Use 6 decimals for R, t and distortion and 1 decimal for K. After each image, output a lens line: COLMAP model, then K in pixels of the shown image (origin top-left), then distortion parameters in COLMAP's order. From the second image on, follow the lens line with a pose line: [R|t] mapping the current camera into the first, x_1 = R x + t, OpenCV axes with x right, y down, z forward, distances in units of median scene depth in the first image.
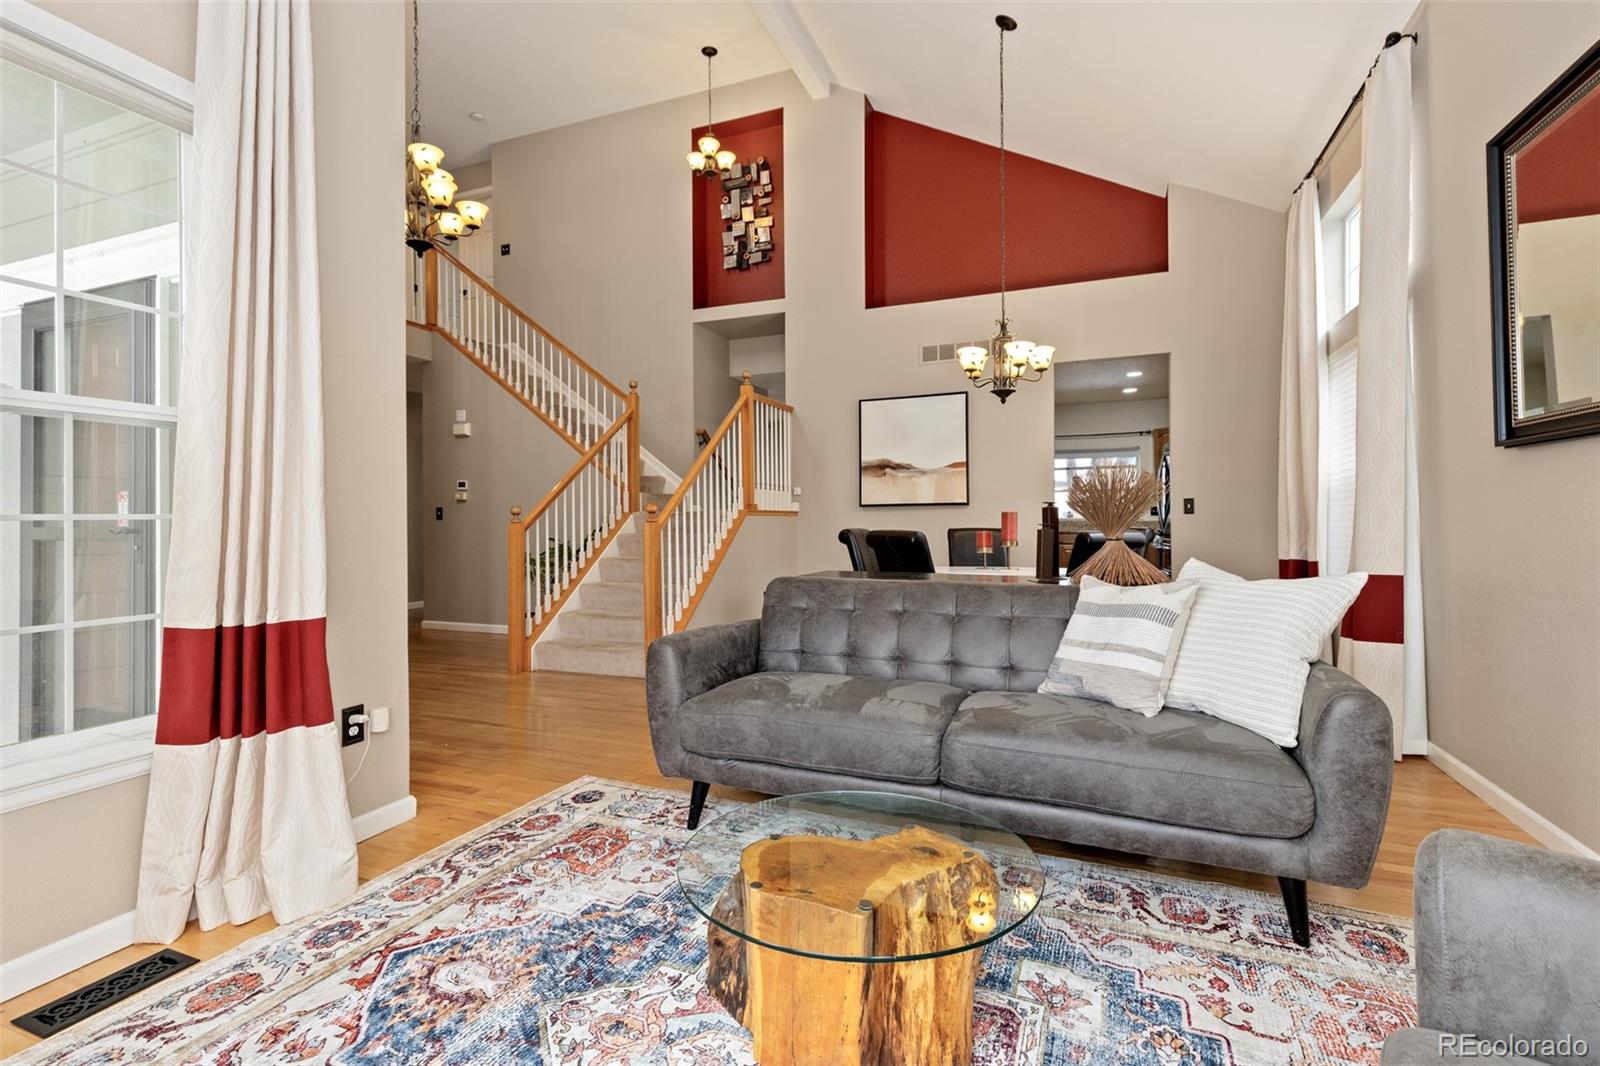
lens RADIAL K [[733.0, 0, 799.6], [0, 733.0, 522.3], [0, 0, 1]] dist [-0.001052, -0.000043]
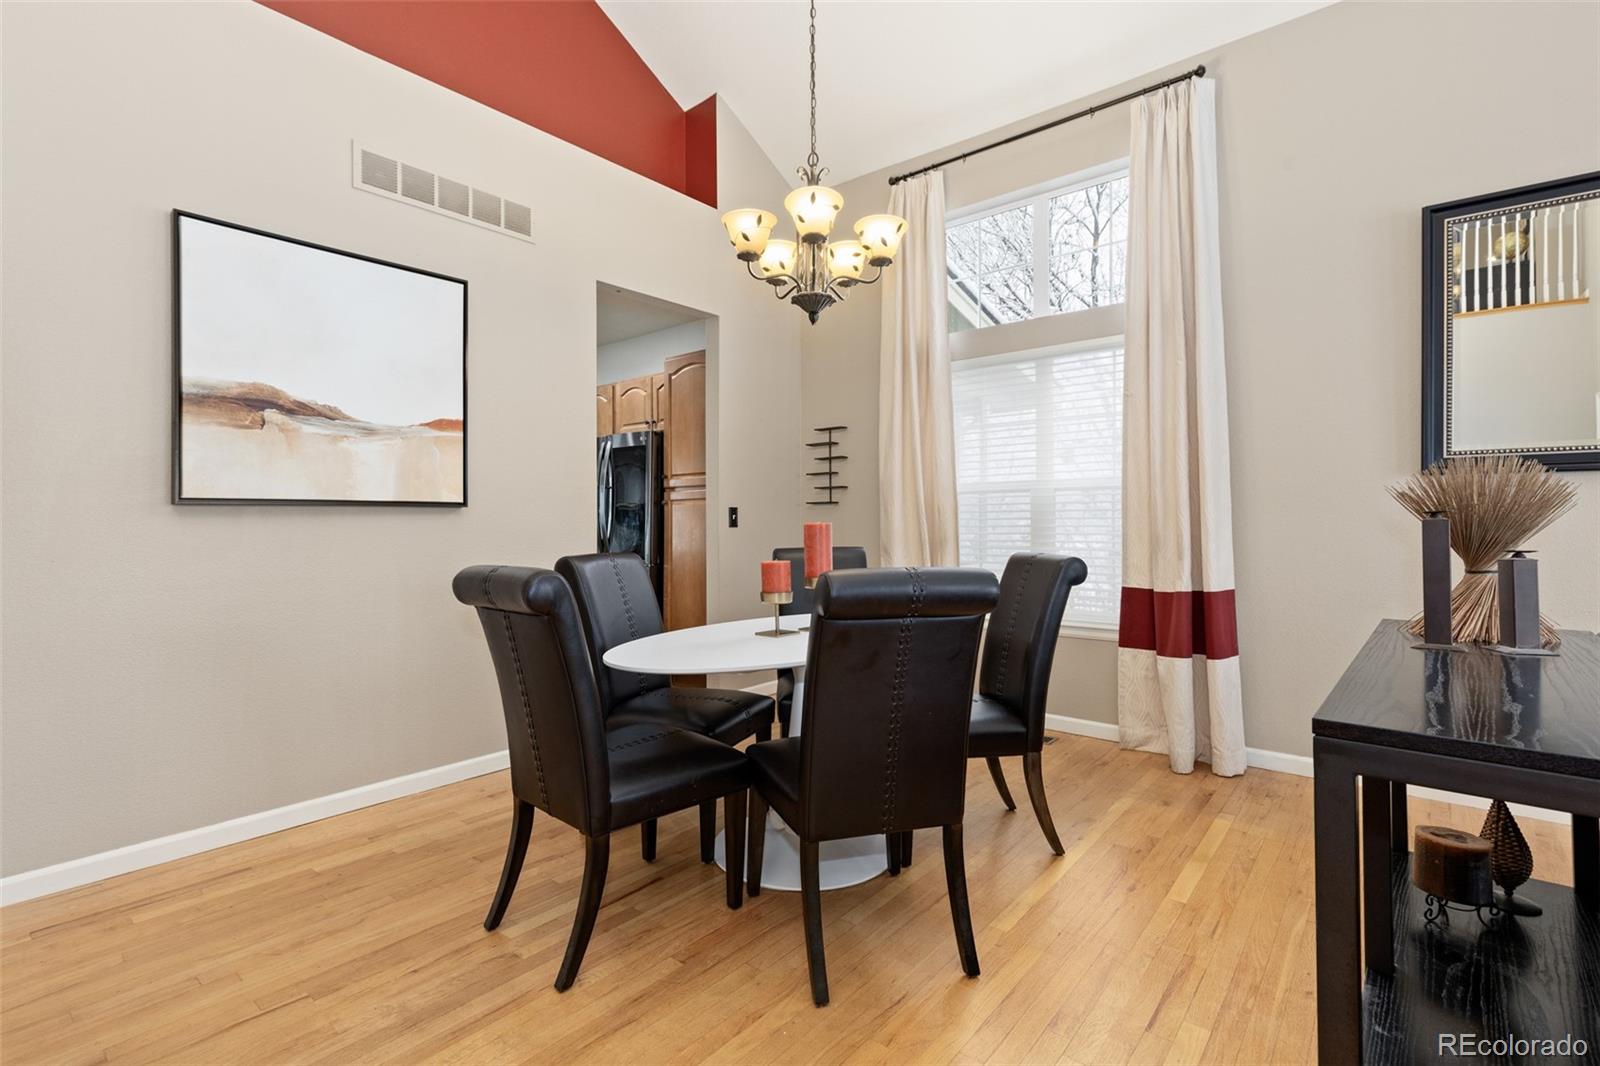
lens RADIAL K [[733.0, 0, 797.5], [0, 733.0, 529.9], [0, 0, 1]] dist [-0.001052, -0.000043]
pose [[0.317708, 0.000265, 0.948188, -0.173221], [0.000589, 1.000000, -0.000477, -0.007027], [-0.948188, 0.000710, 0.317708, 0.608902]]
